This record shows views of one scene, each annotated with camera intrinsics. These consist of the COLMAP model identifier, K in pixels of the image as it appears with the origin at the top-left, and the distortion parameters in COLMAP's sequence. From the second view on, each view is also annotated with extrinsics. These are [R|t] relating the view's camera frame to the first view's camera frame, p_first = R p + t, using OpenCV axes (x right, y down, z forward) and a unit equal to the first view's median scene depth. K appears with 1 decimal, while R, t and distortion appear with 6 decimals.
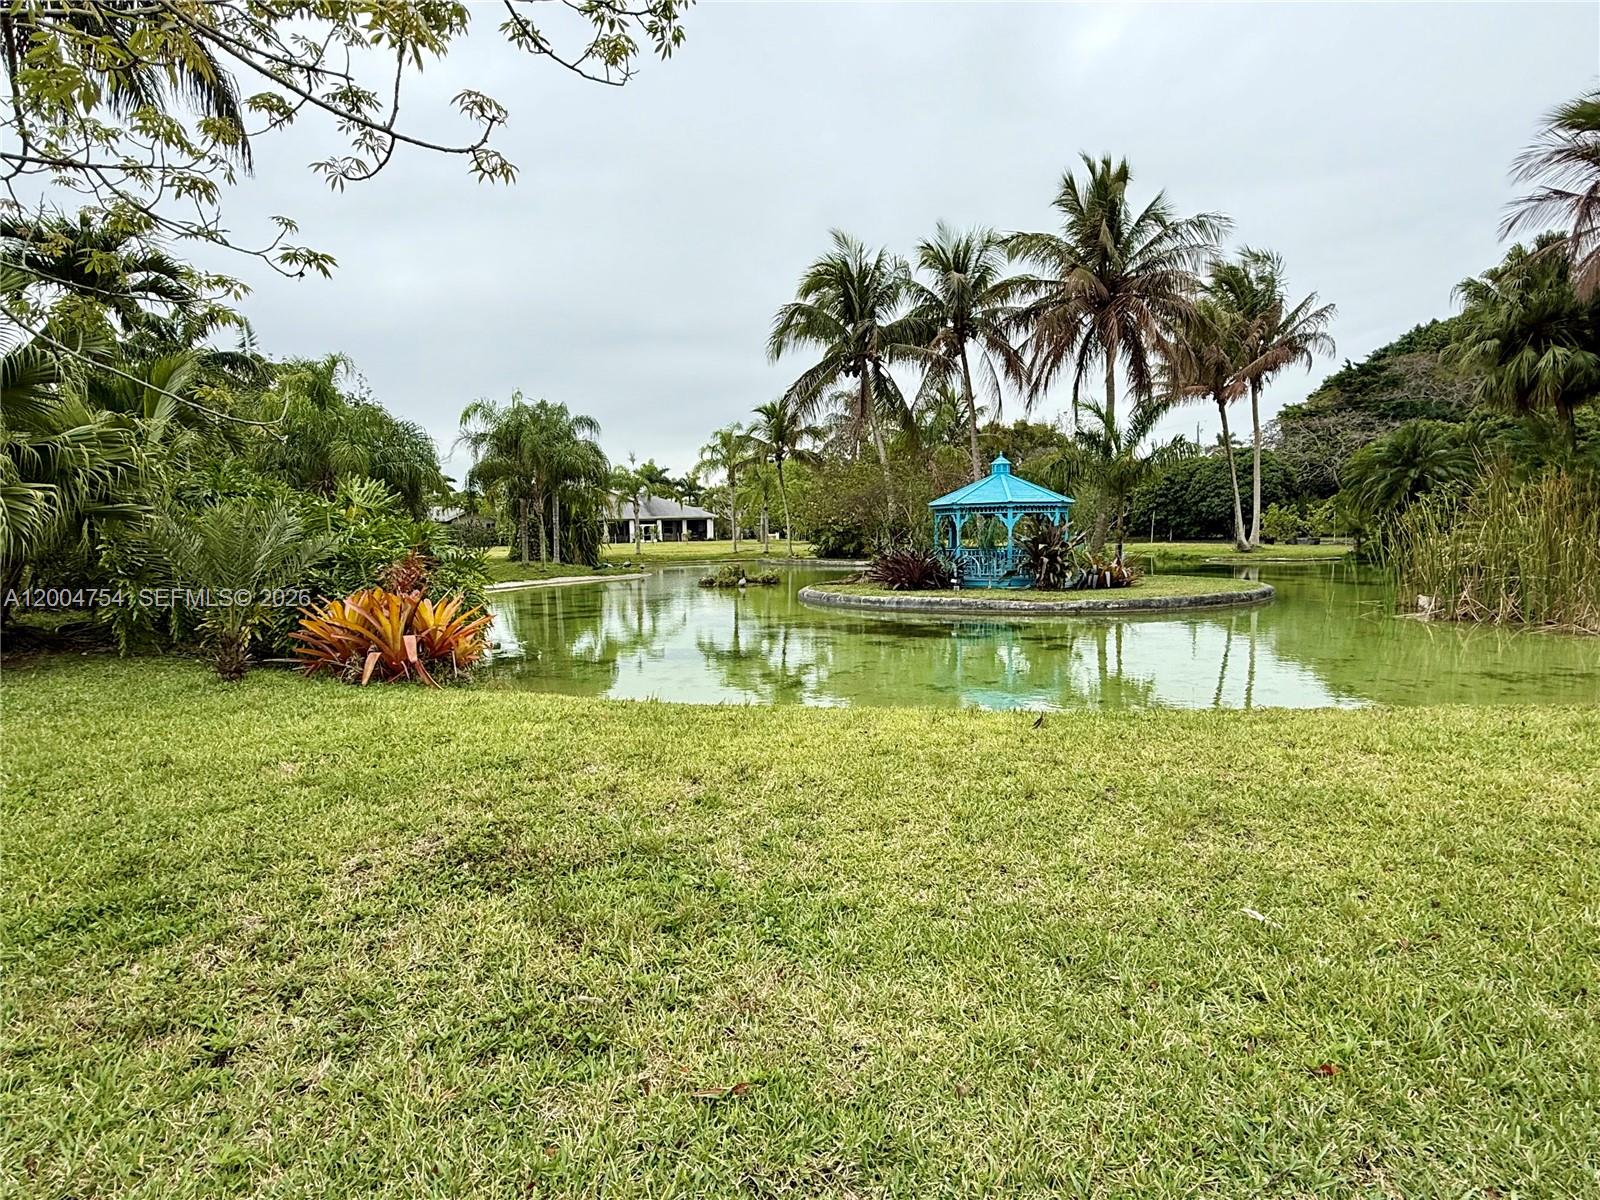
lens RADIAL K [[880.9, 0, 800.5], [0, 880.9, 603.7], [0, 0, 1]] dist [-0.027046, -0.001534]
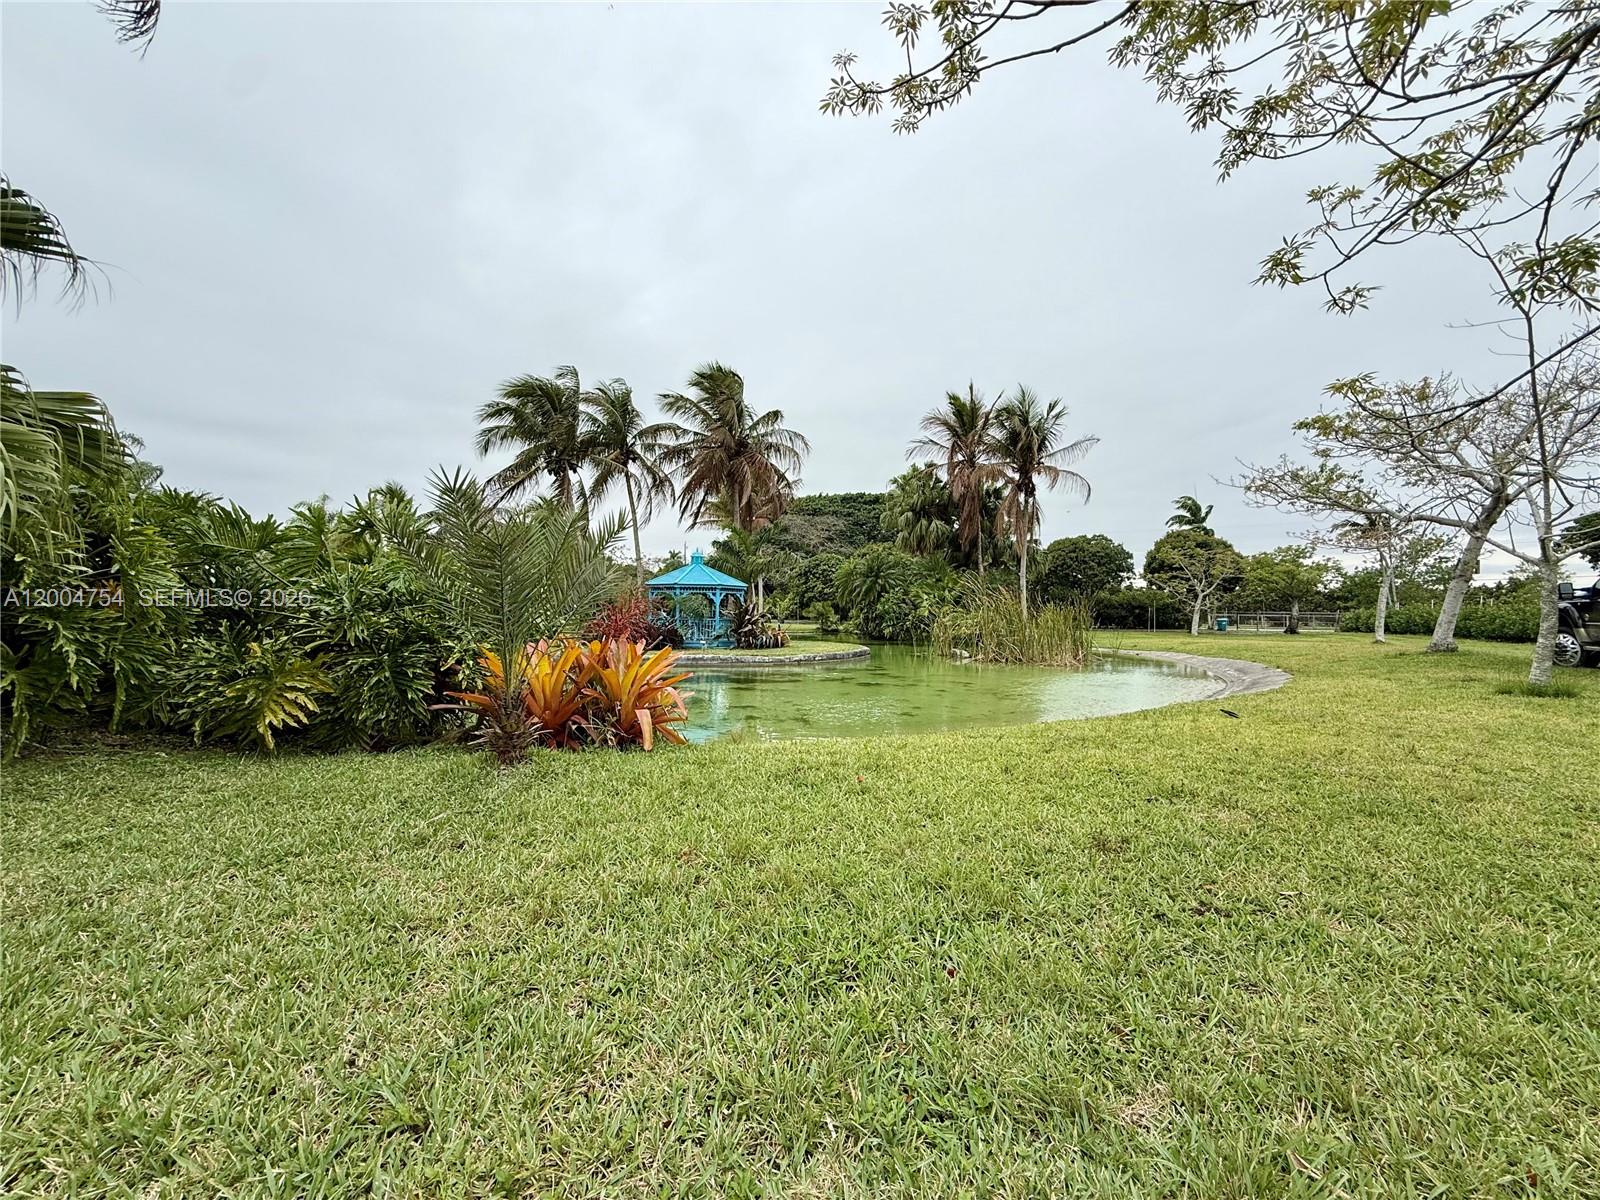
lens RADIAL K [[643.6, 0, 800.1], [0, 643.6, 592.0], [0, 0, 1]] dist [0.001073, 0.000017]
pose [[0.761187, 0.053785, 0.646298, -0.256798], [0.017723, 0.994458, -0.103633, 0.001706], [-0.648290, 0.090339, 0.756015, 0.128204]]
